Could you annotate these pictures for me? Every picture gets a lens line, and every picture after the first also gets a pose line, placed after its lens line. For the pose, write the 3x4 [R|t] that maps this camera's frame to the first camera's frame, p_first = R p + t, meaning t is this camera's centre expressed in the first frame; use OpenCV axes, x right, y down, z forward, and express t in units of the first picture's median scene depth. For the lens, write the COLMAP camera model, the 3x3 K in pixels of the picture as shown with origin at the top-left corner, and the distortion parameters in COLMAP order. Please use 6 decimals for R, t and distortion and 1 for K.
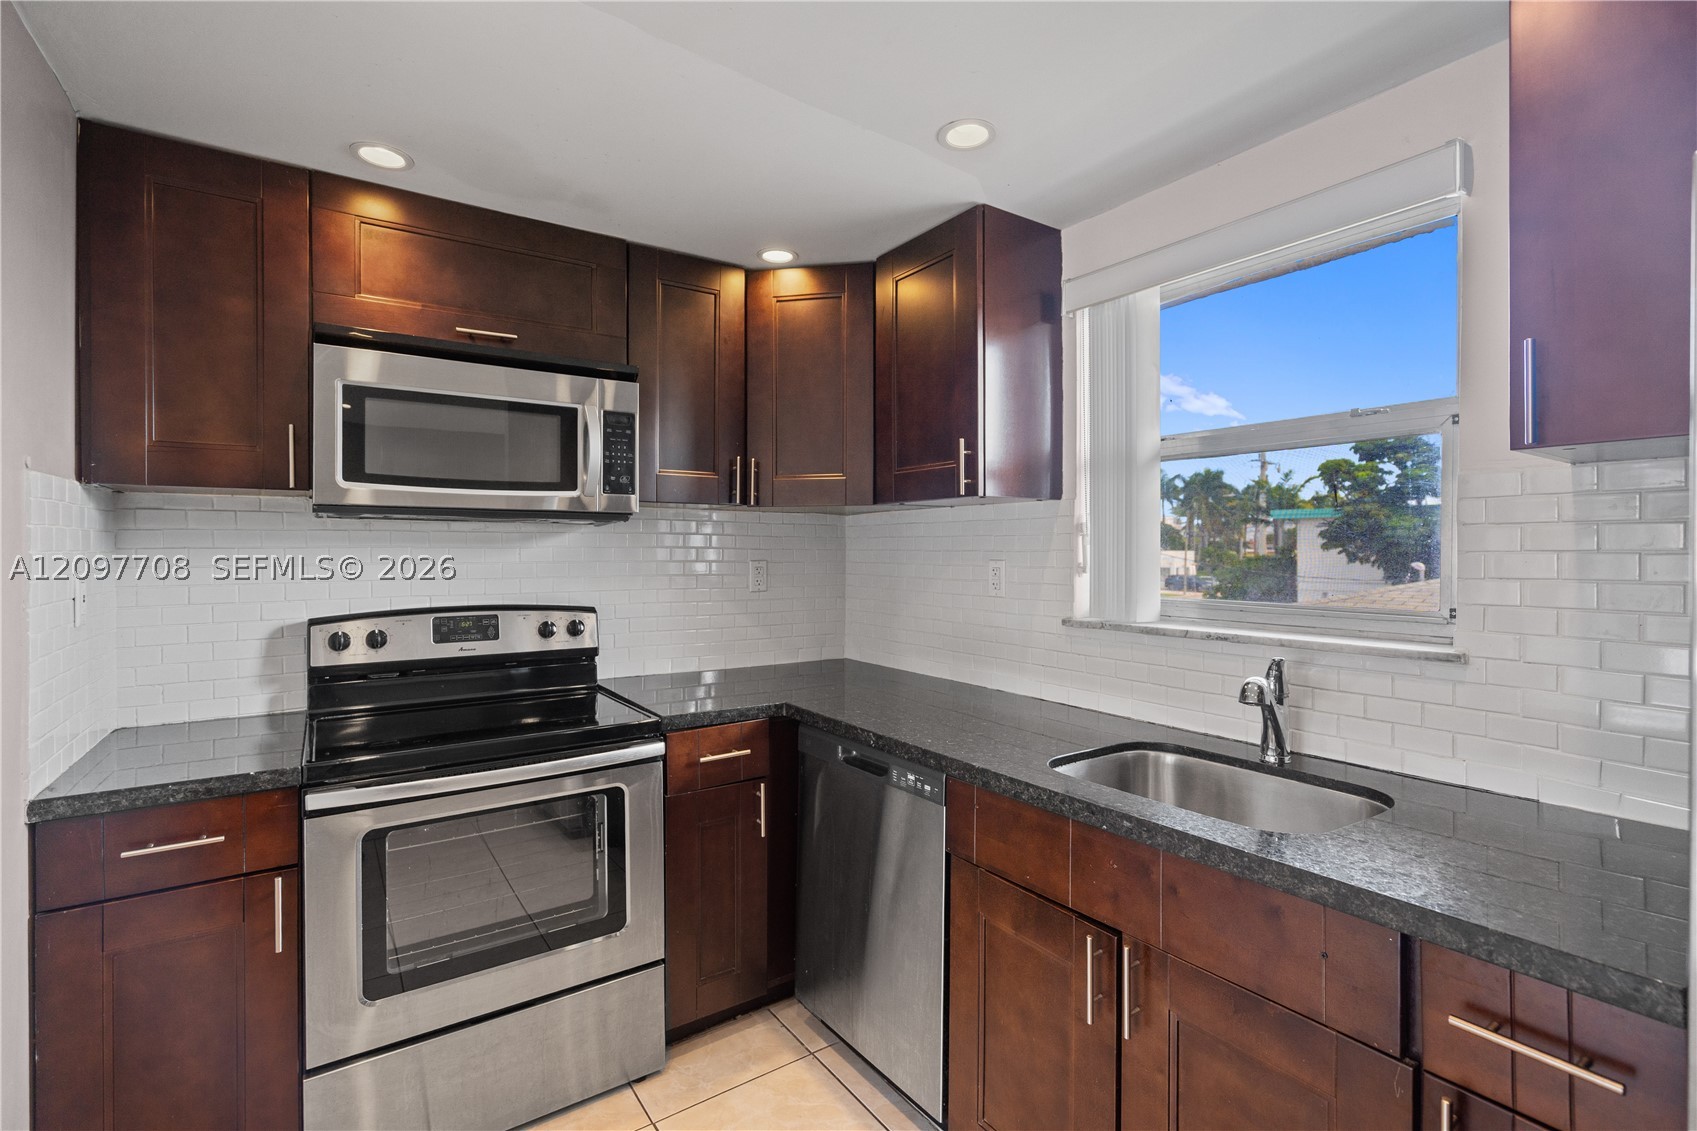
lens RADIAL K [[770.2, 0, 846.0], [0, 770.2, 555.6], [0, 0, 1]] dist [-0.003285, 0.000073]
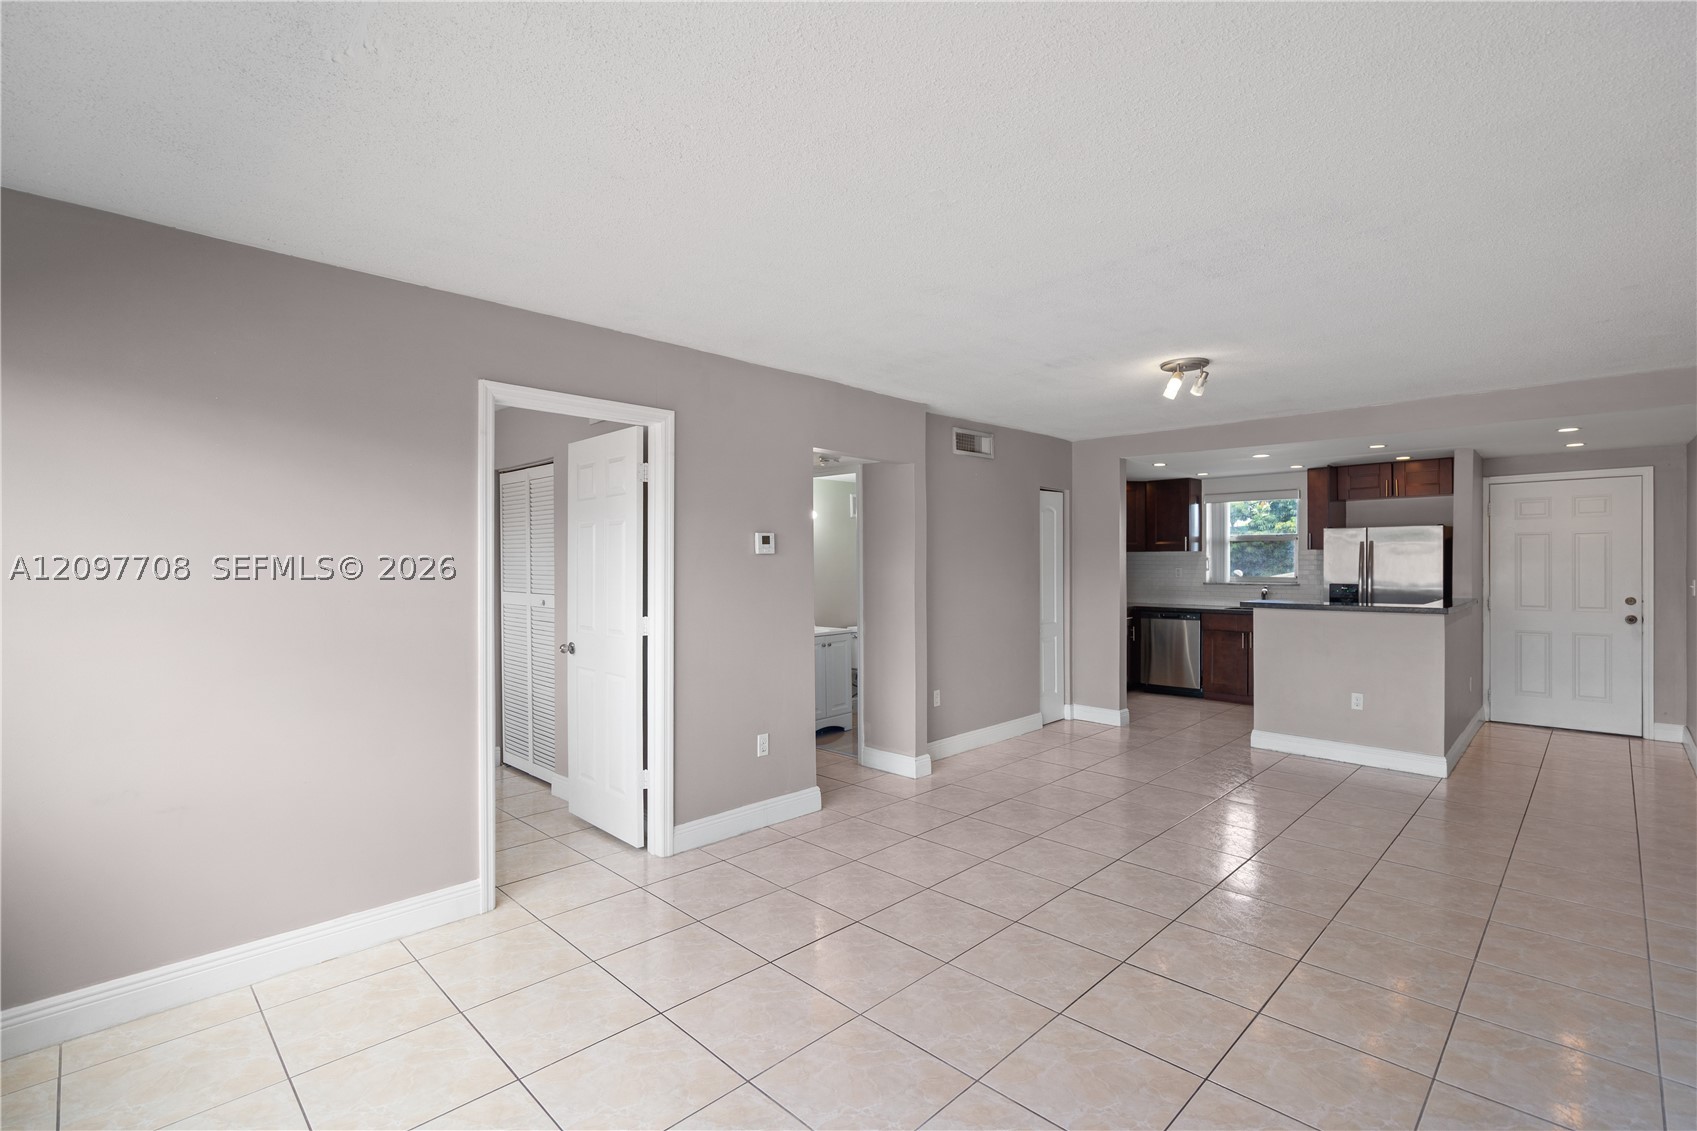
lens RADIAL K [[766.8, 0, 846.5], [0, 766.8, 562.4], [0, 0, 1]] dist [-0.006256, -0.000152]
pose [[0.982168, 0.002137, 0.187996, -2.247129], [-0.000383, 0.999956, -0.009370, 0.018977], [-0.188007, 0.009131, 0.982125, -2.481155]]
